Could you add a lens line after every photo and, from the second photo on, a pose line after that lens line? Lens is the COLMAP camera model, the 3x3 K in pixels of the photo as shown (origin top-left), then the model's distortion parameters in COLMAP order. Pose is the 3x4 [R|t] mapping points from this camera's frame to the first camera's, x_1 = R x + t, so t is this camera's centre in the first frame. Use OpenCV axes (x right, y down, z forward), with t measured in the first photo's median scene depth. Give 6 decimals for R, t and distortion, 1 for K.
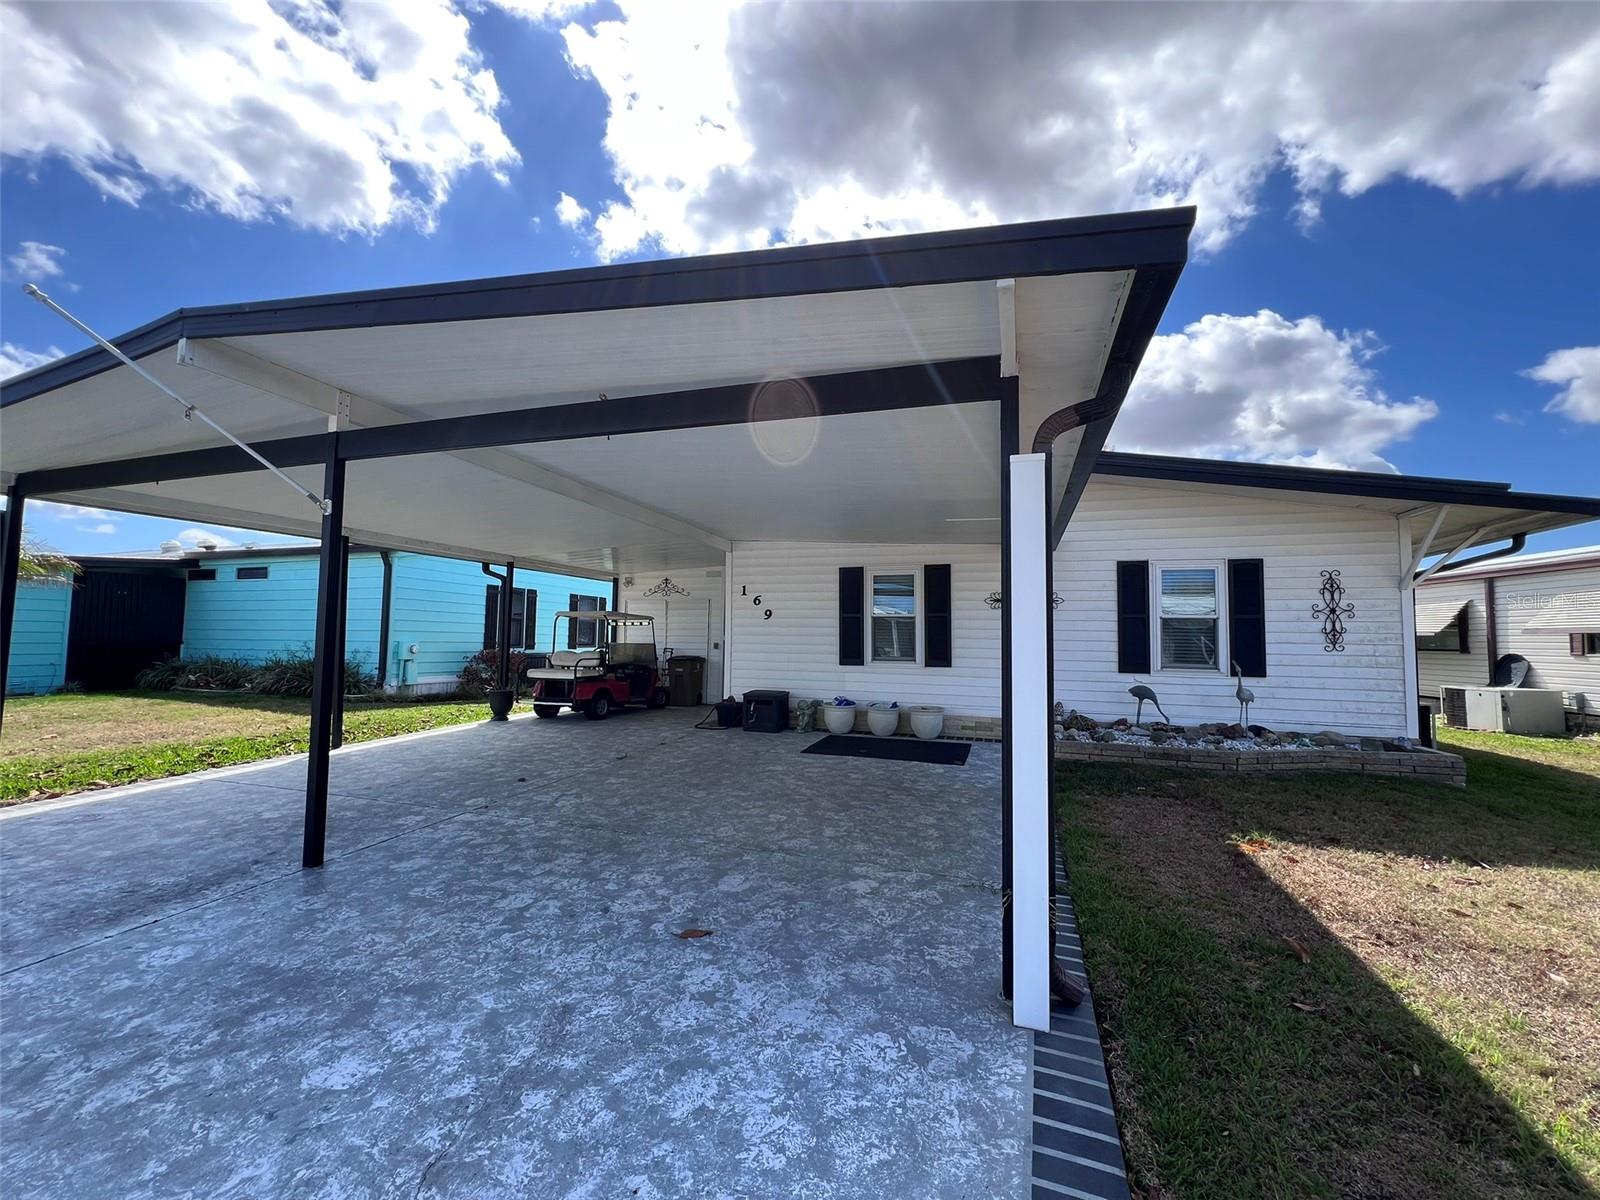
lens RADIAL K [[650.8, 0, 800.8], [0, 650.8, 602.9], [0, 0, 1]] dist [0.000407, 0.000347]
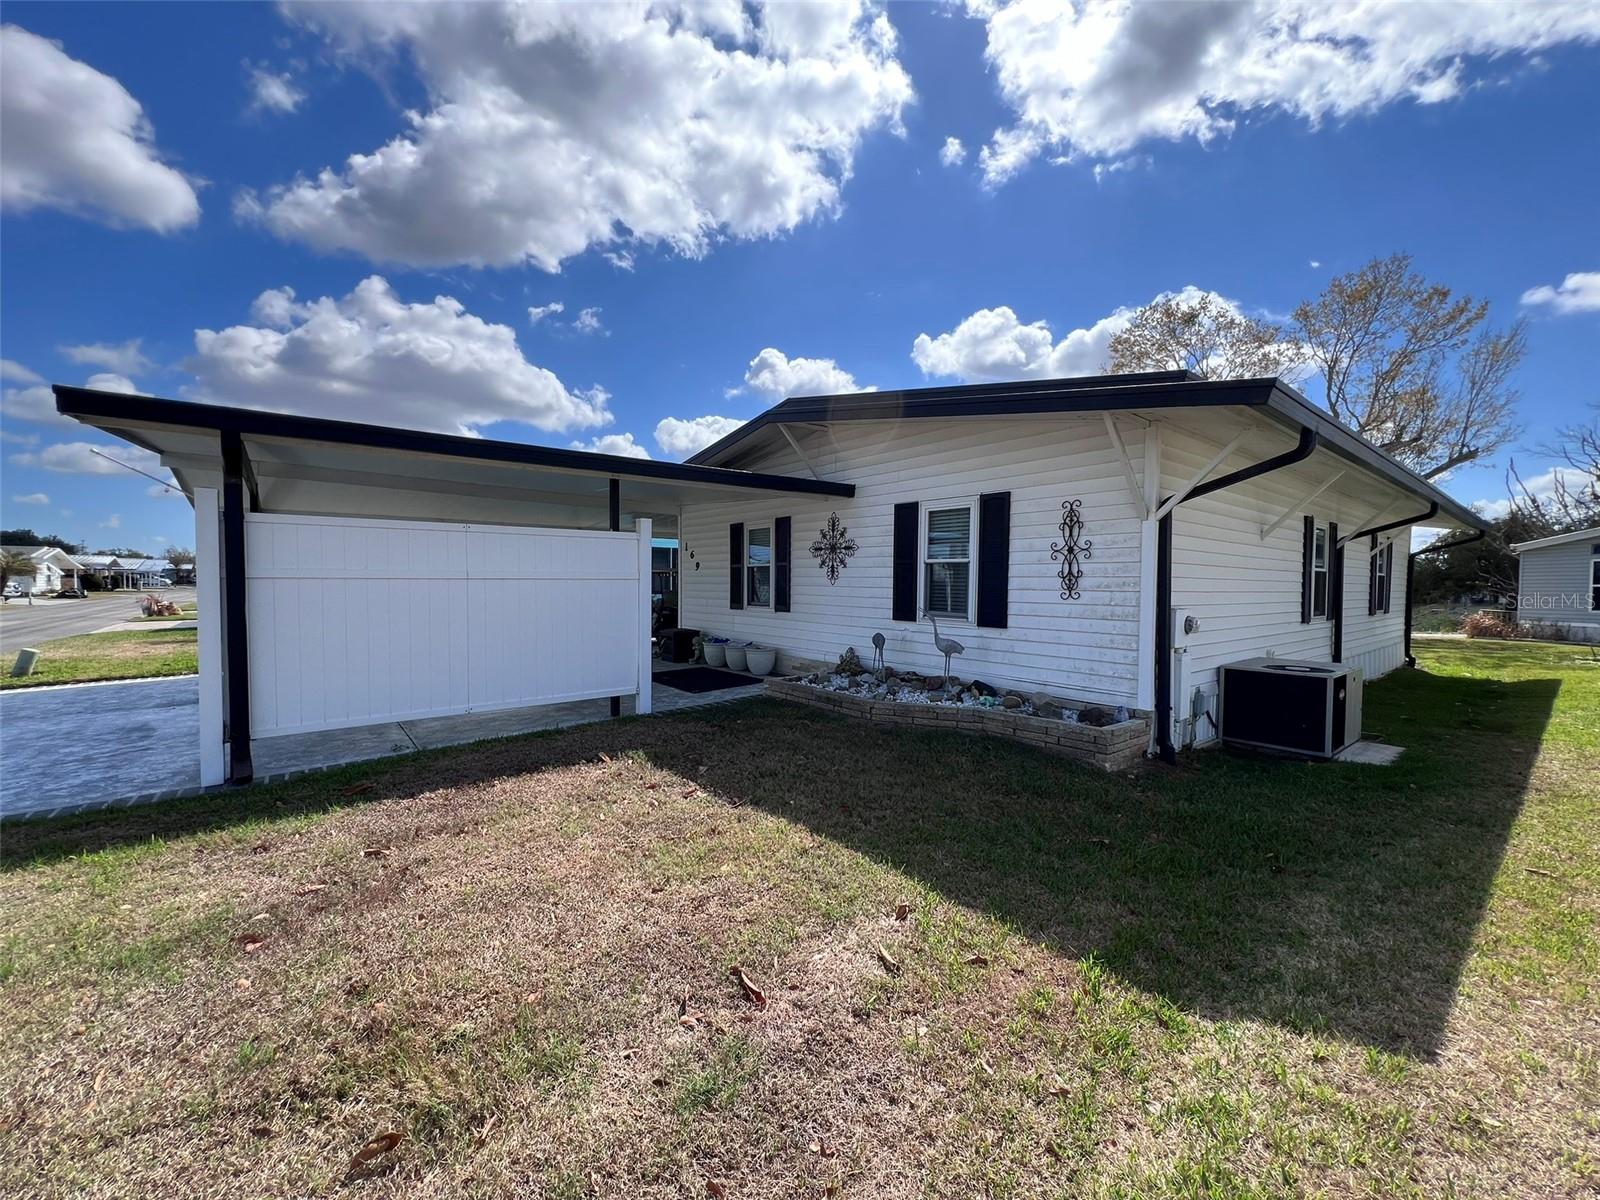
lens RADIAL K [[644.7, 0, 796.0], [0, 644.7, 600.2], [0, 0, 1]] dist [-0.001113, 0.000656]
pose [[0.840209, 0.006618, -0.542222, 0.933542], [0.036589, 0.996955, 0.068864, 0.006340], [0.541027, -0.077699, 0.837408, 0.121922]]
